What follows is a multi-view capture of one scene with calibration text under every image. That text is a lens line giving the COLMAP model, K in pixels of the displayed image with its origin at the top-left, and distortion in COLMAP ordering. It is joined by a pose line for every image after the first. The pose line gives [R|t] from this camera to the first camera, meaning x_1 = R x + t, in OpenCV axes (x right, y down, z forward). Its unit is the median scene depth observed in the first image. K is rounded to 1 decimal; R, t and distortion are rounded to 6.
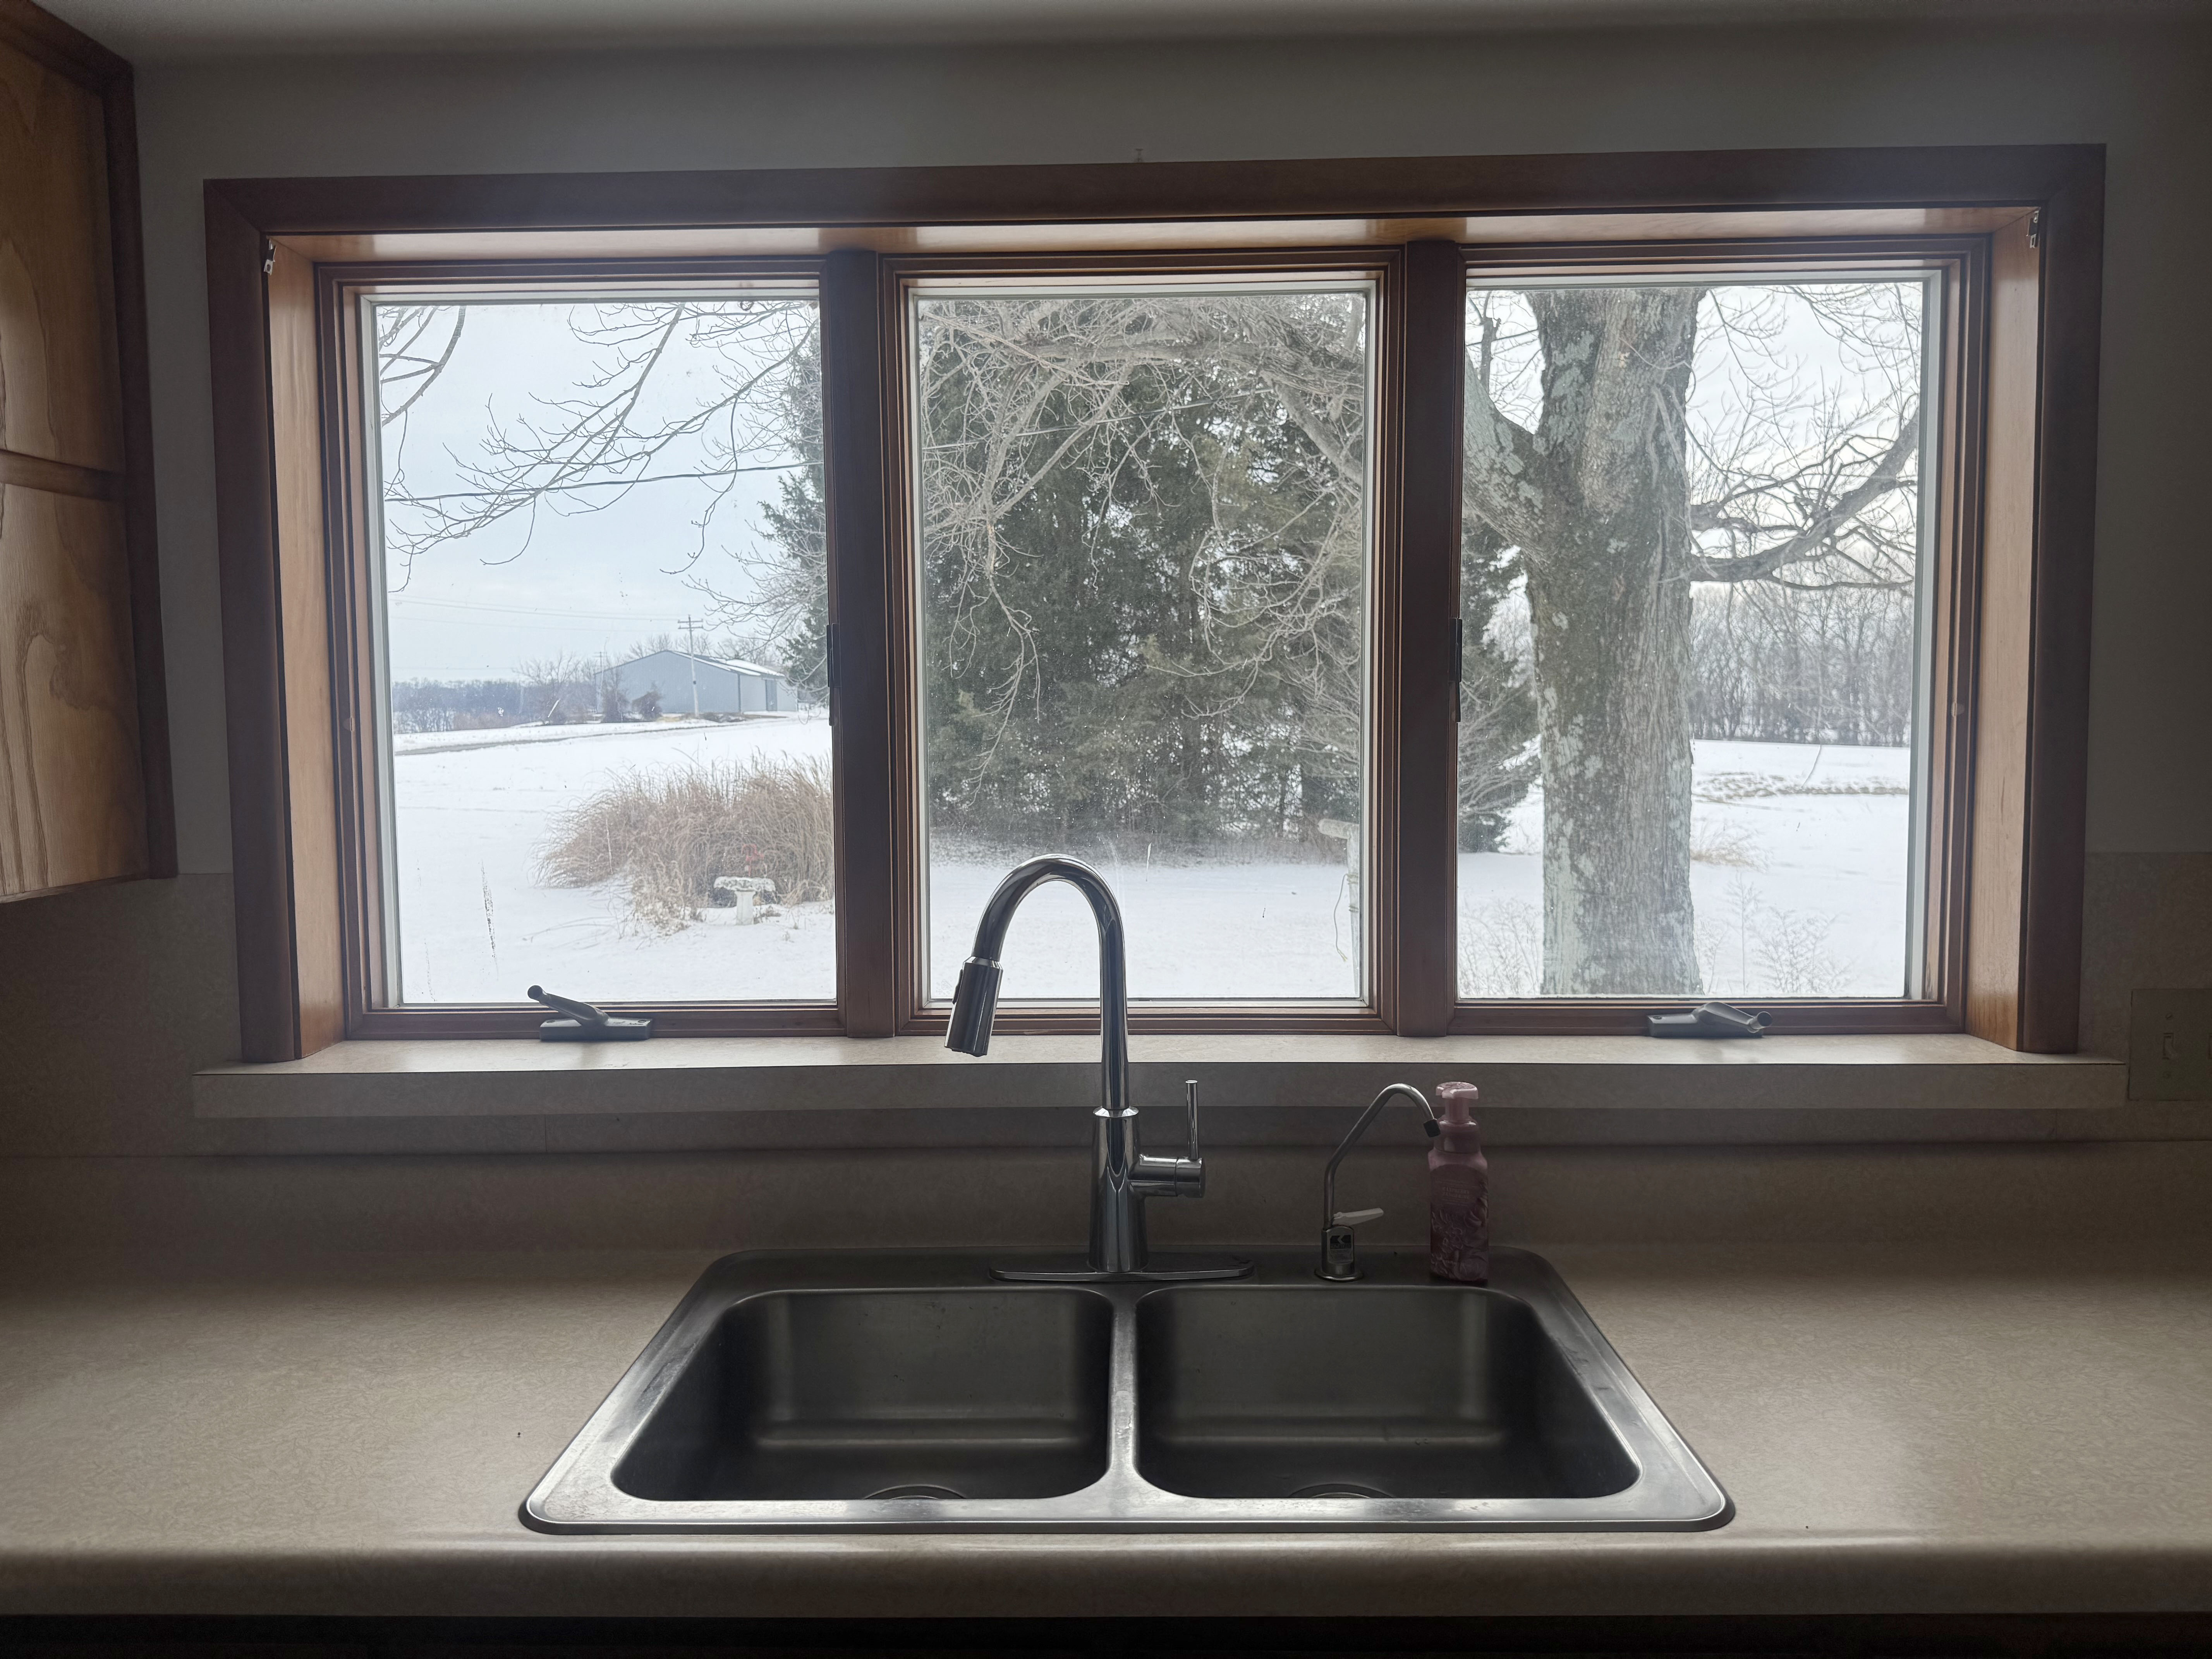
lens RADIAL K [[1538.2, 0, 1078.9], [0, 1538.2, 835.4], [0, 0, 1]] dist [0.085145, -0.116485]
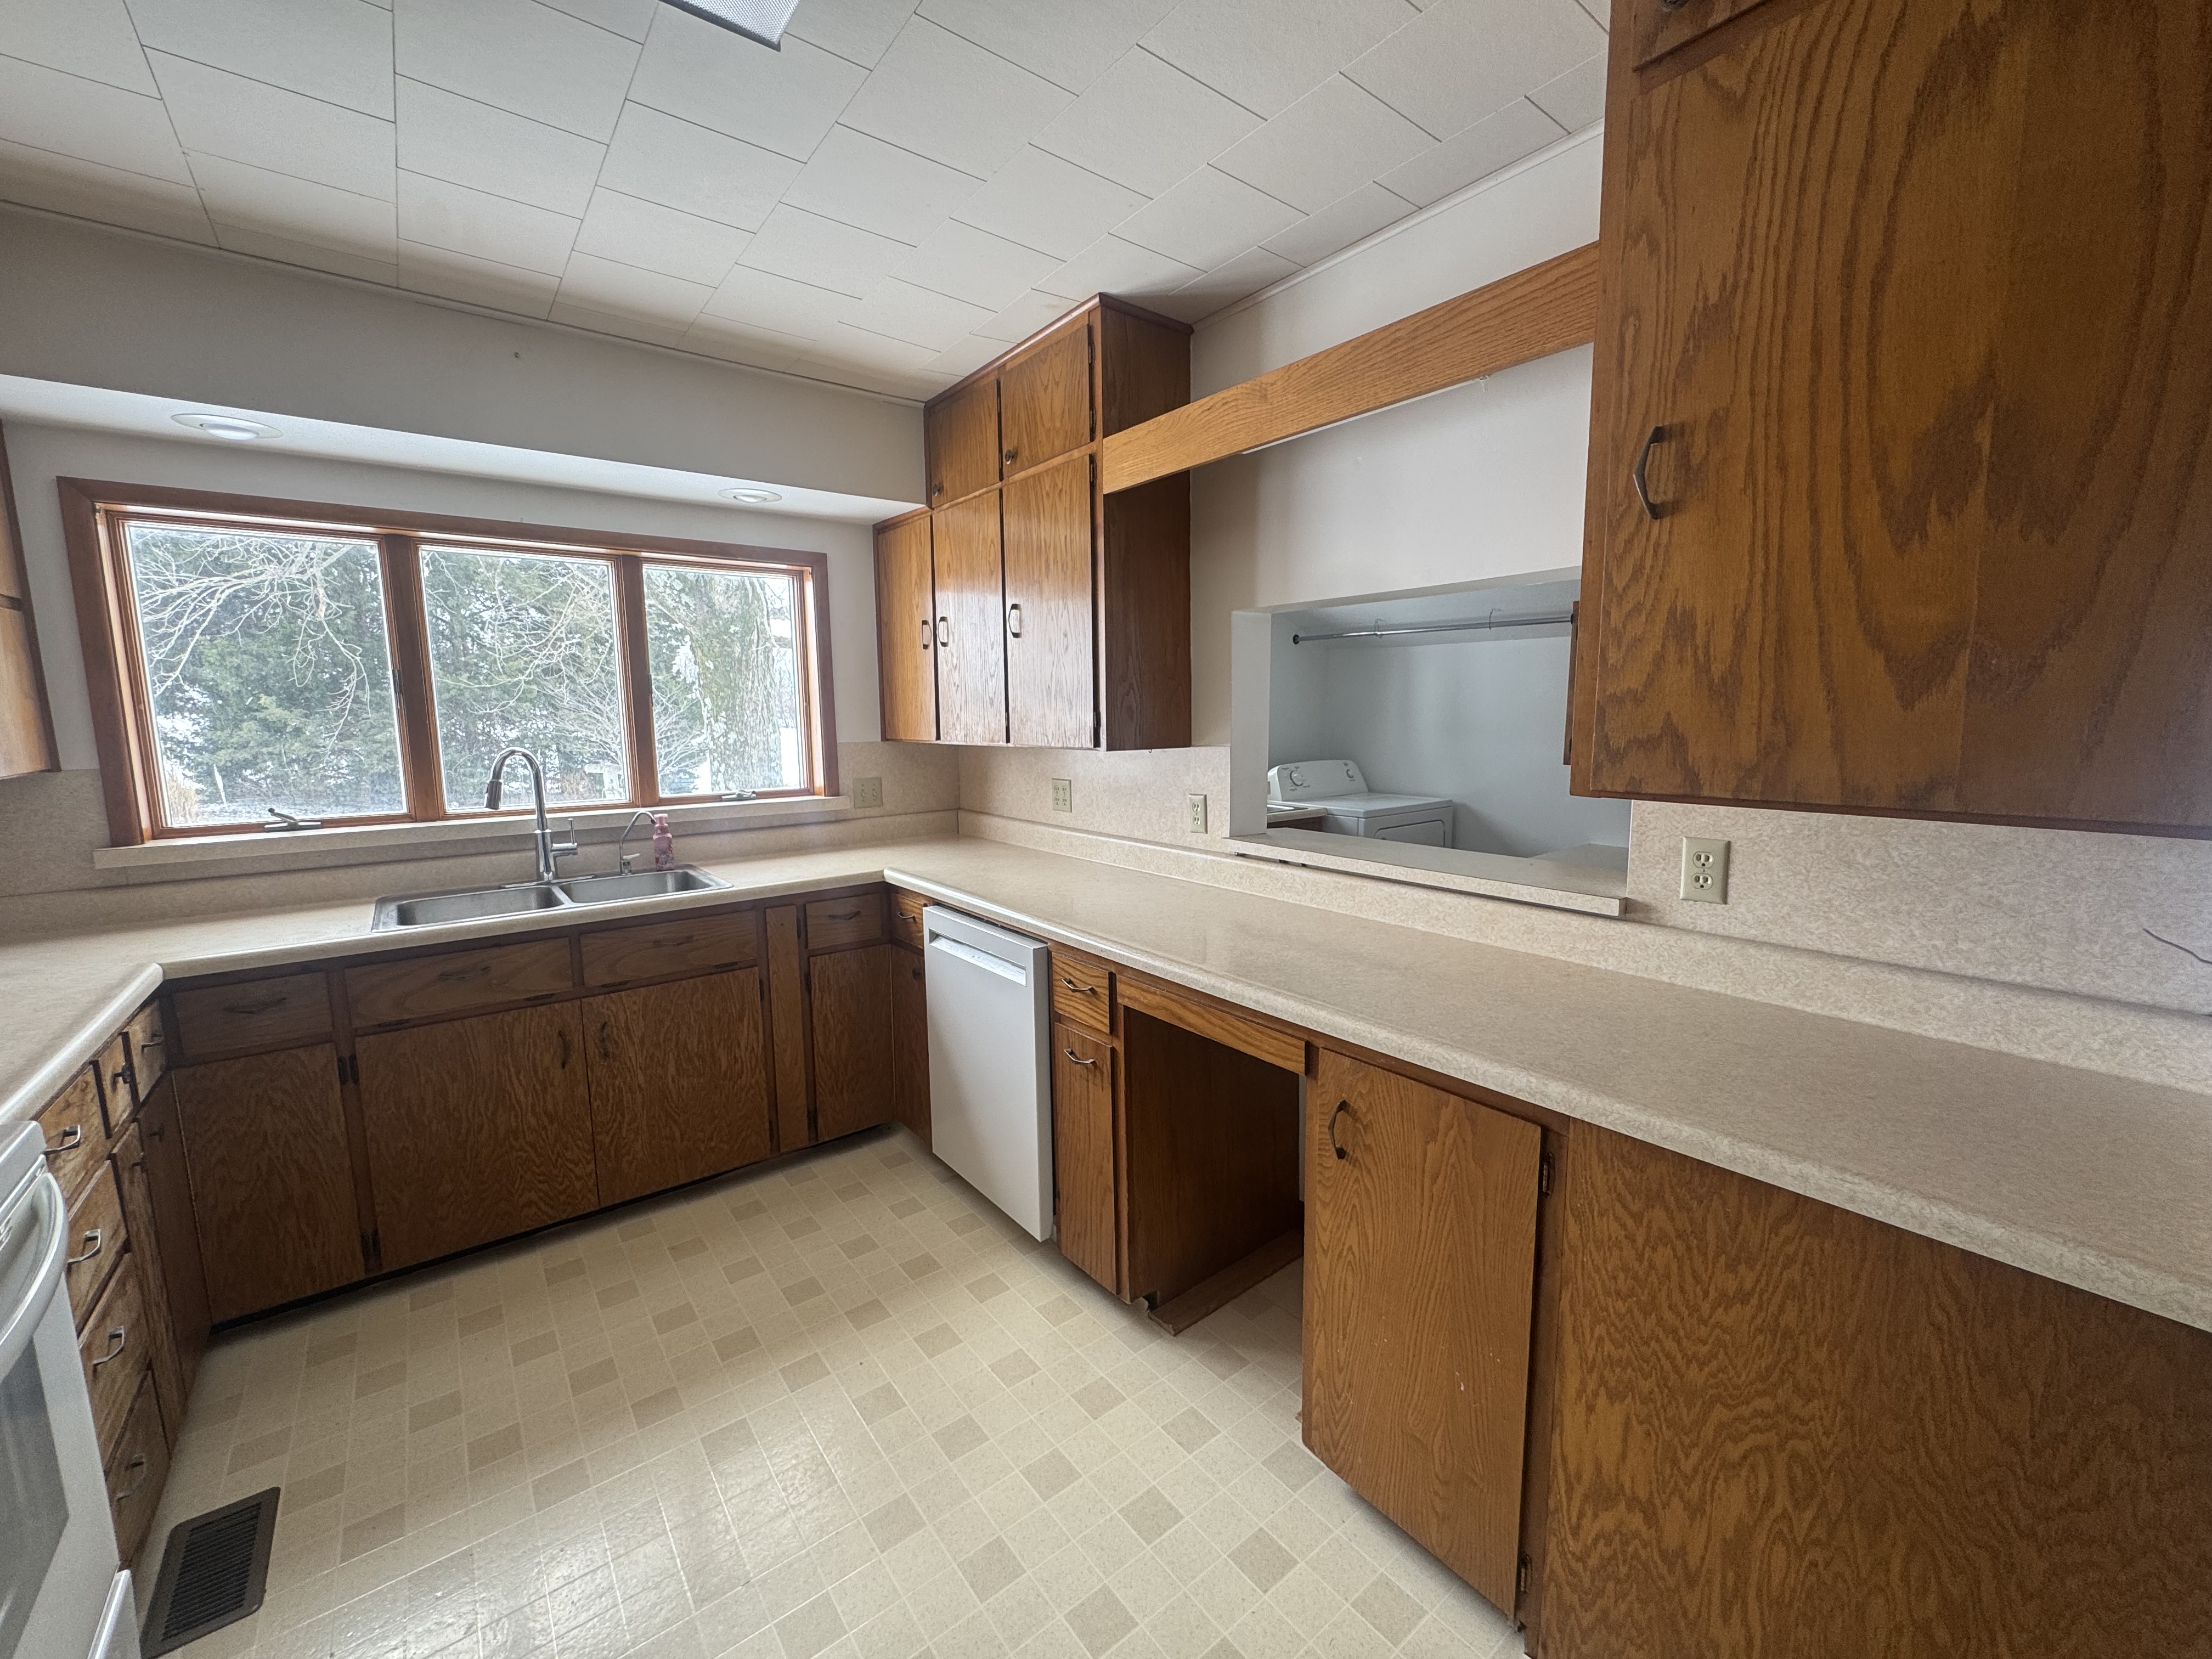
lens RADIAL K [[885.4, 0, 1107.4], [0, 885.4, 824.7], [0, 0, 1]] dist [-0.002316, -0.000712]
pose [[0.762714, -0.080792, 0.641669, -0.048808], [0.051209, 0.996596, 0.064613, 0.020818], [-0.644705, -0.016422, 0.764255, -0.213620]]
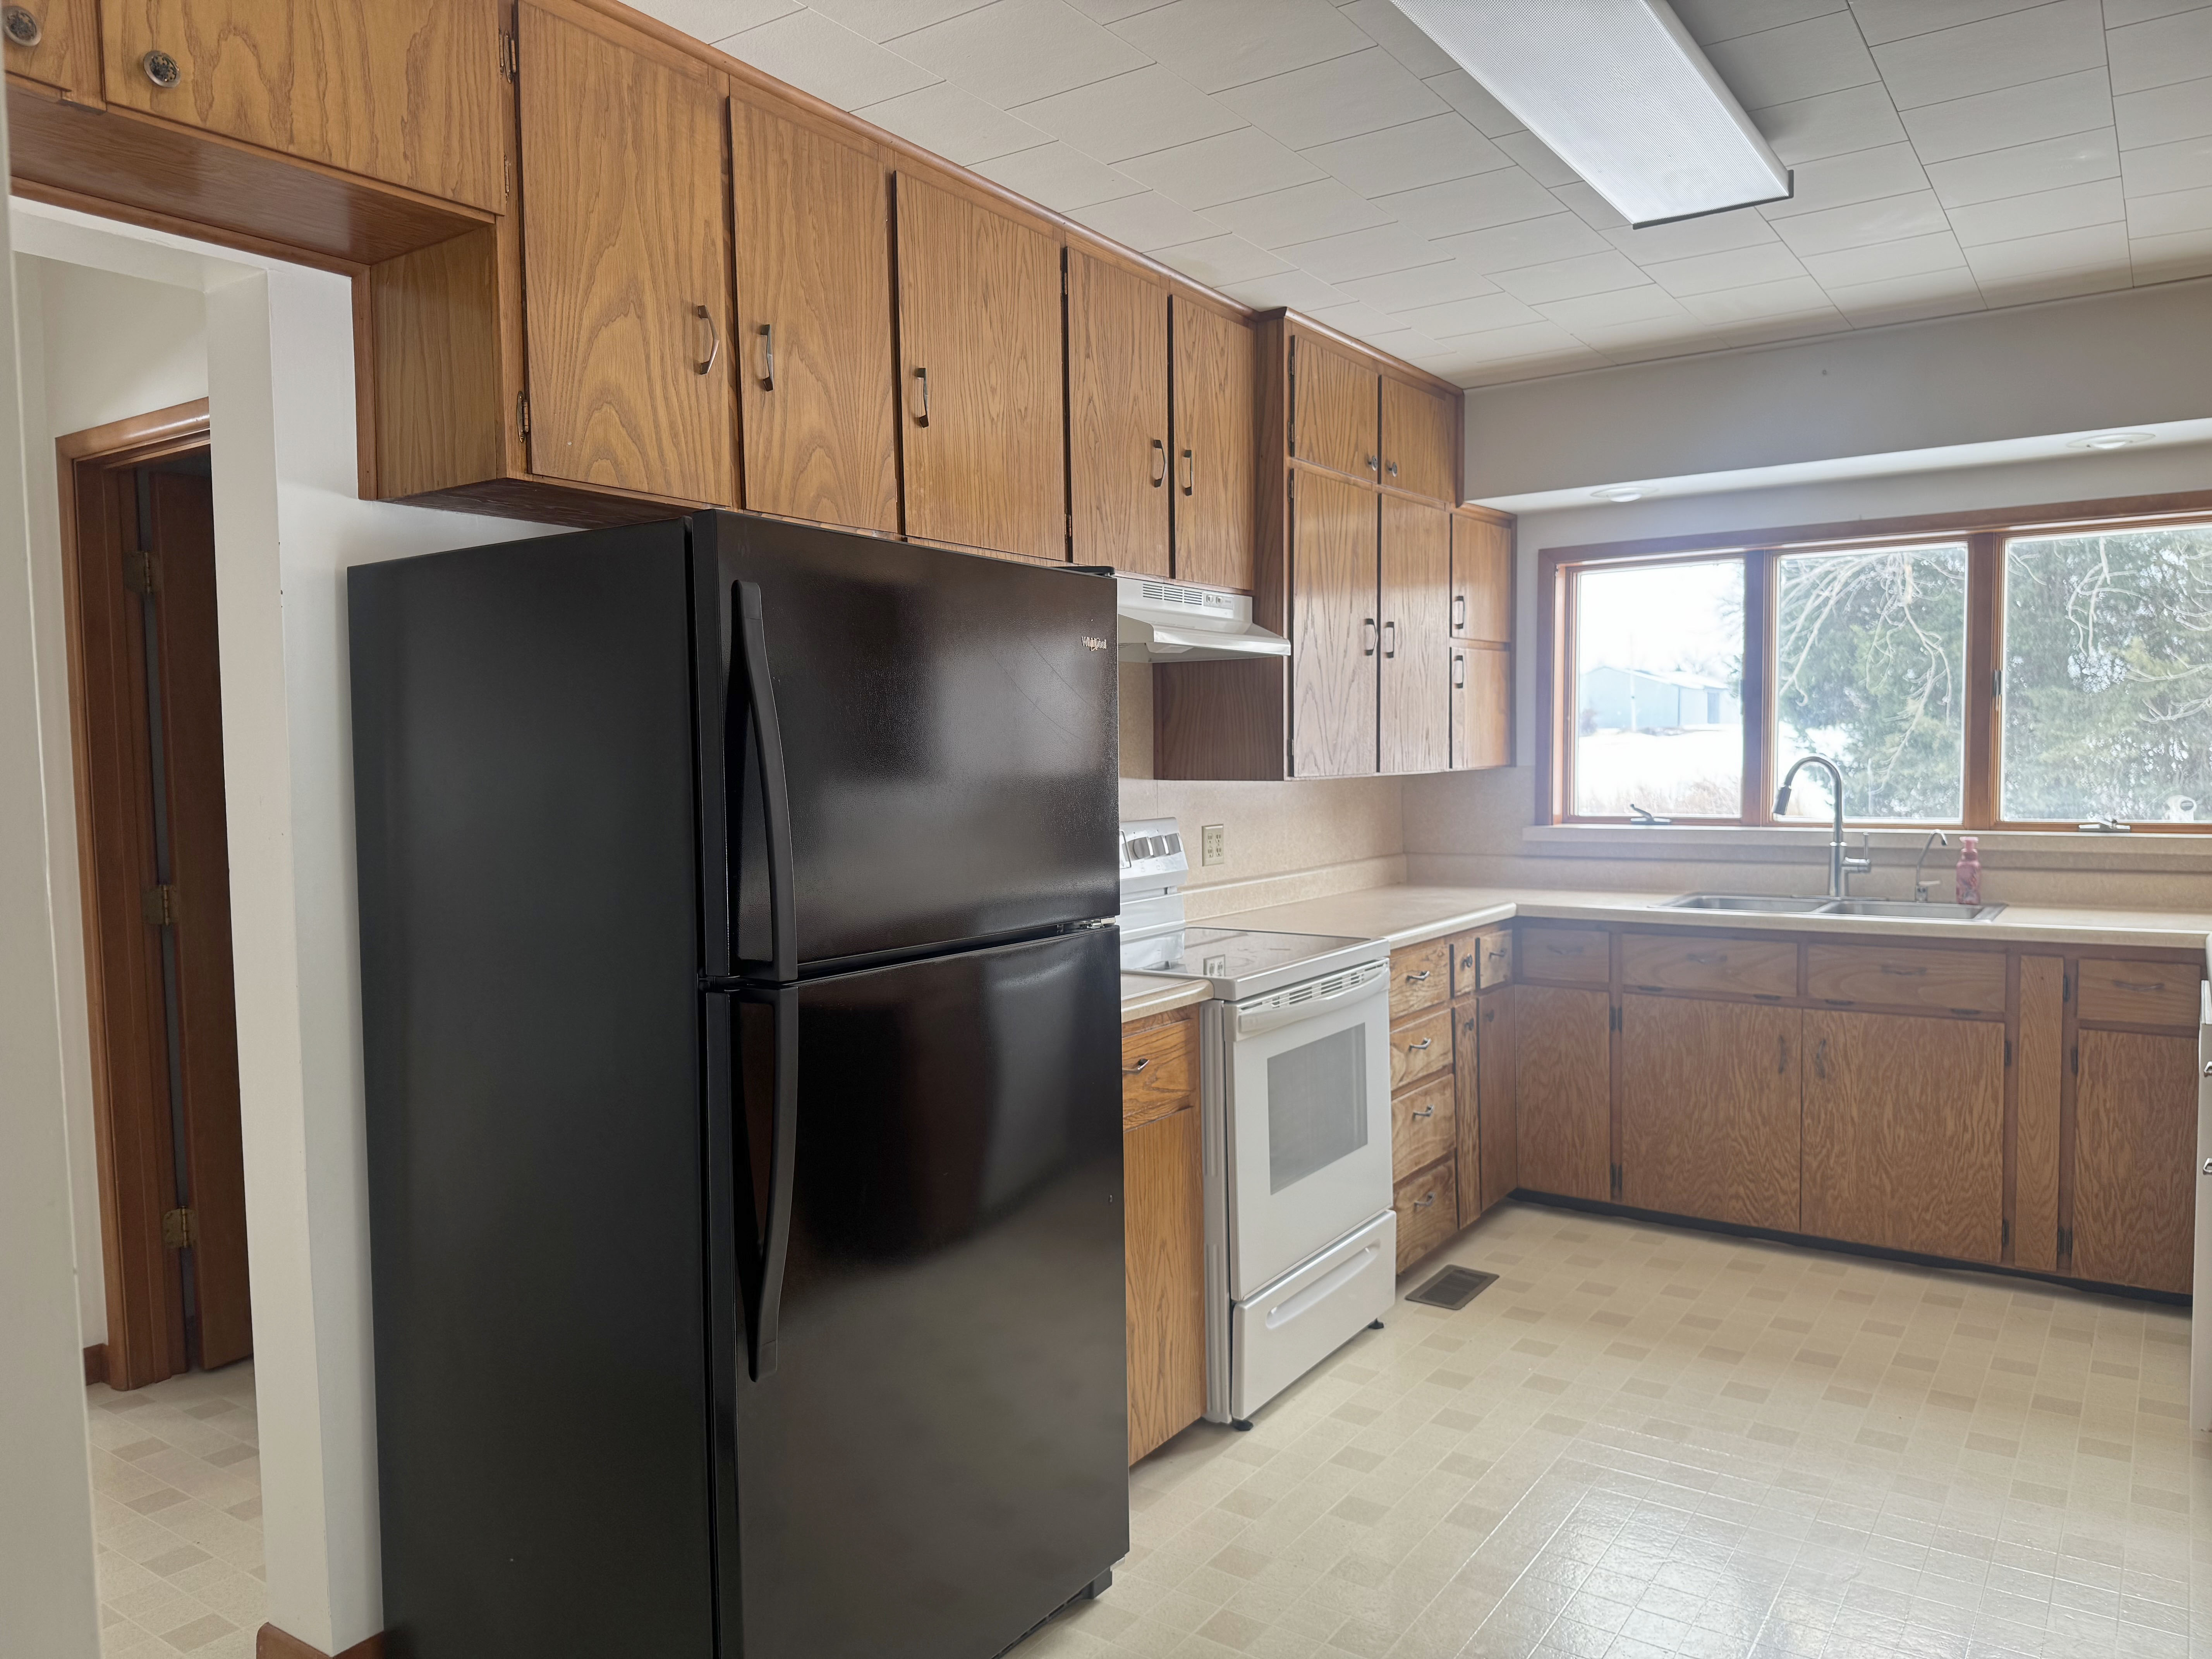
lens RADIAL K [[1544.3, 0, 1049.4], [0, 1544.3, 839.2], [0, 0, 1]] dist [-0.003849, -0.006326]
pose [[0.824517, 0.029191, -0.565084, 0.085923], [-0.033765, 0.999427, 0.002361, 0.040935], [0.564829, 0.017134, 0.825030, -0.439820]]
